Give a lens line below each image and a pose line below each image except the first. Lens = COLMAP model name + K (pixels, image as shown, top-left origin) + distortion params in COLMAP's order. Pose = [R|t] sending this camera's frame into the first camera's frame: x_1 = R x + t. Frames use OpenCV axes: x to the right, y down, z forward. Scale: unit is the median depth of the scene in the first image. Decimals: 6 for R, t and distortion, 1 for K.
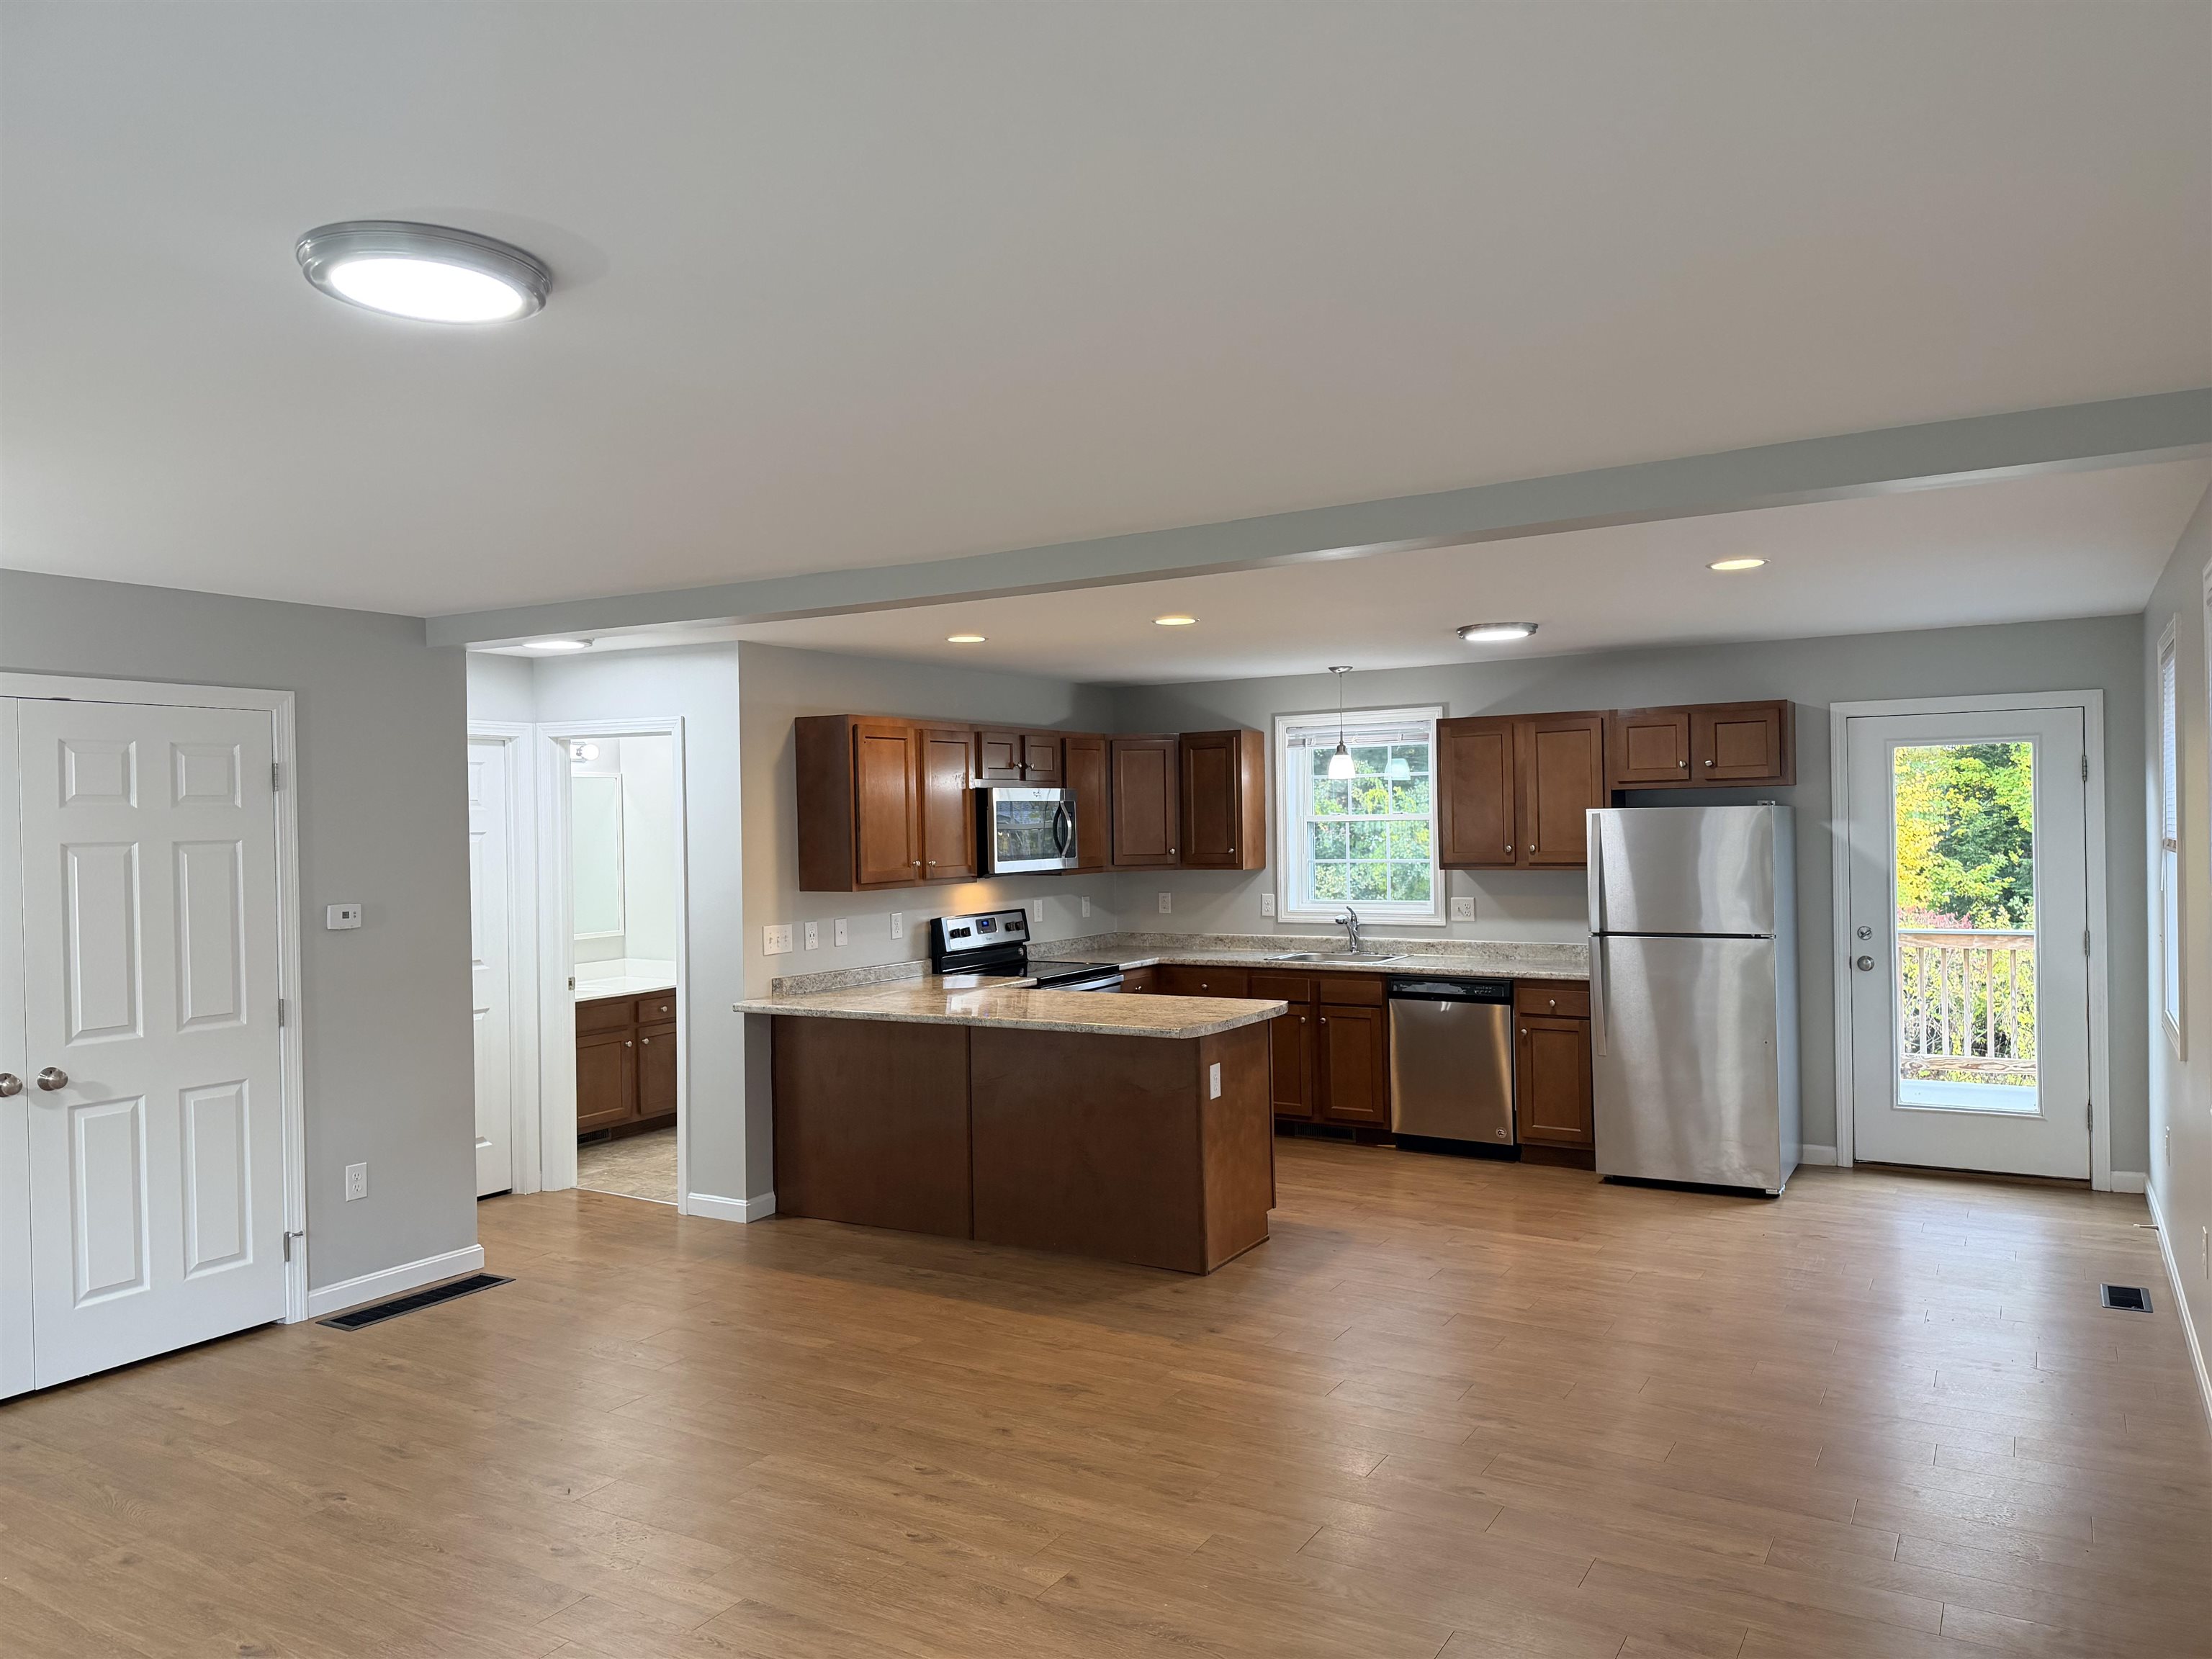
lens RADIAL K [[1548.1, 0, 1110.0], [0, 1548.1, 848.3], [0, 0, 1]] dist [0.042685, -0.051812]
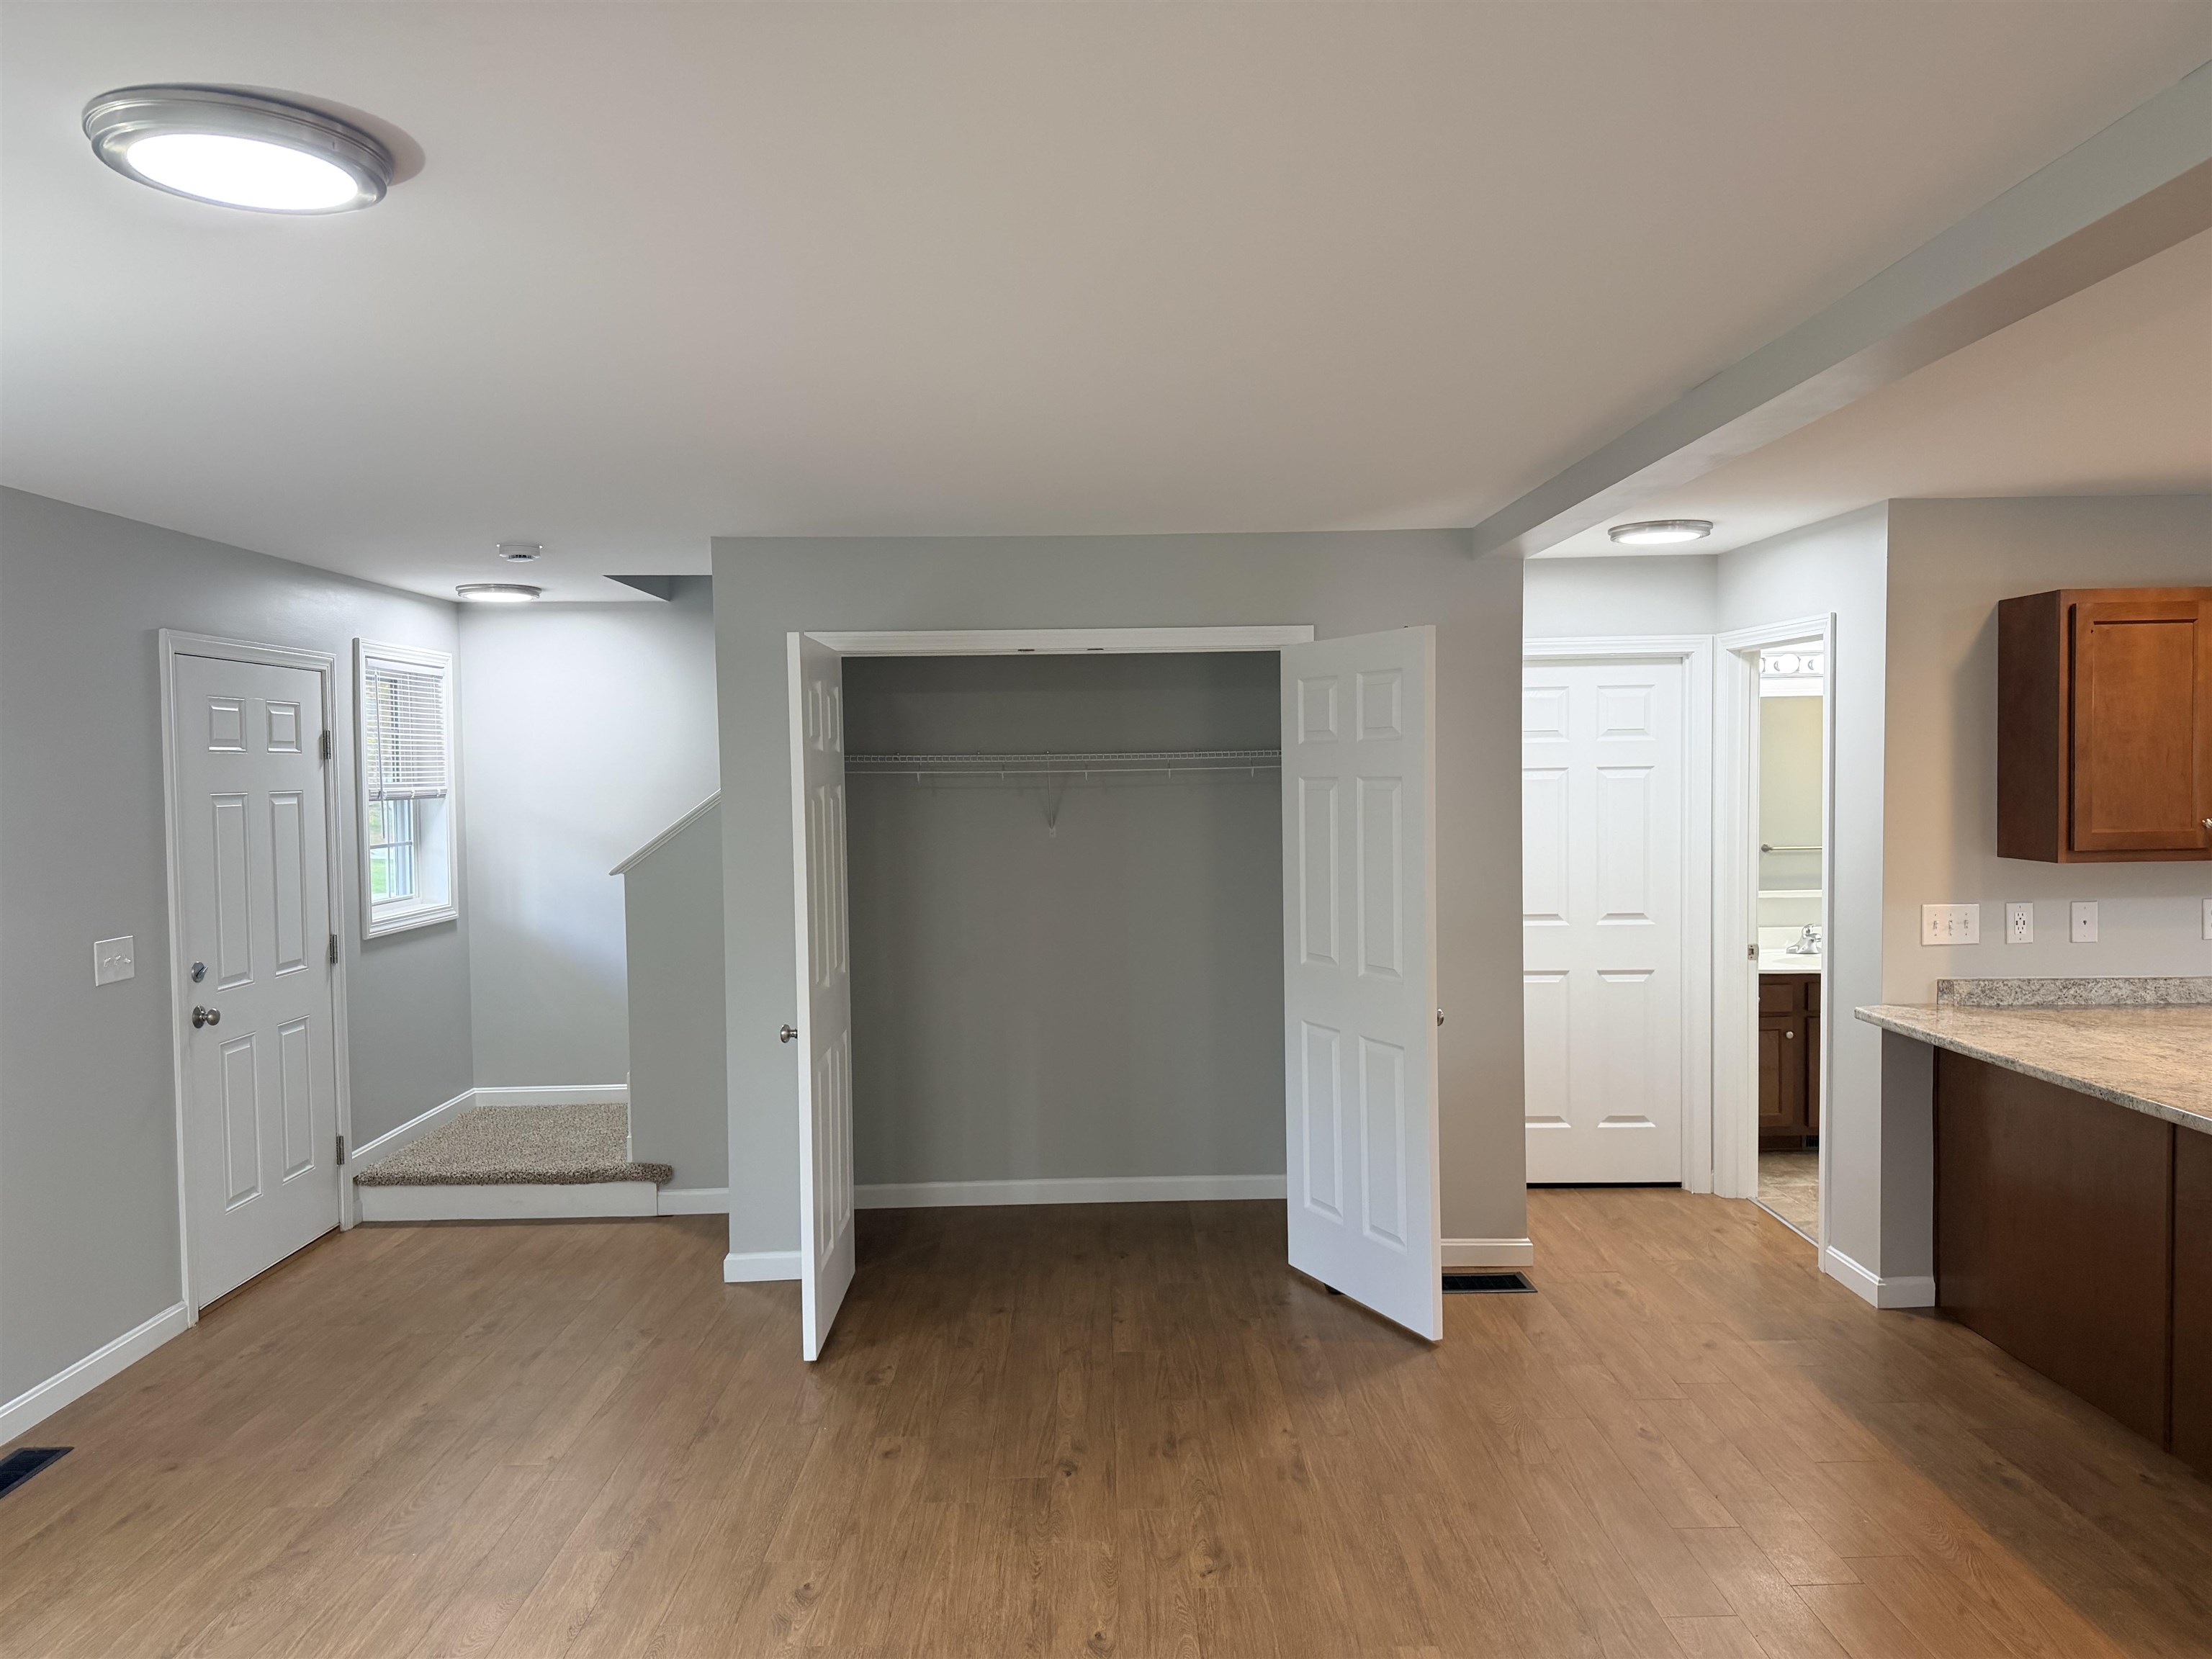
lens RADIAL K [[1548.1, 0, 1110.0], [0, 1548.1, 848.3], [0, 0, 1]] dist [0.042685, -0.051812]
pose [[0.524119, 0.054445, -0.849903, 0.206195], [-0.009758, 0.998273, 0.057932, -0.013933], [0.851589, -0.022070, 0.523745, 0.349929]]
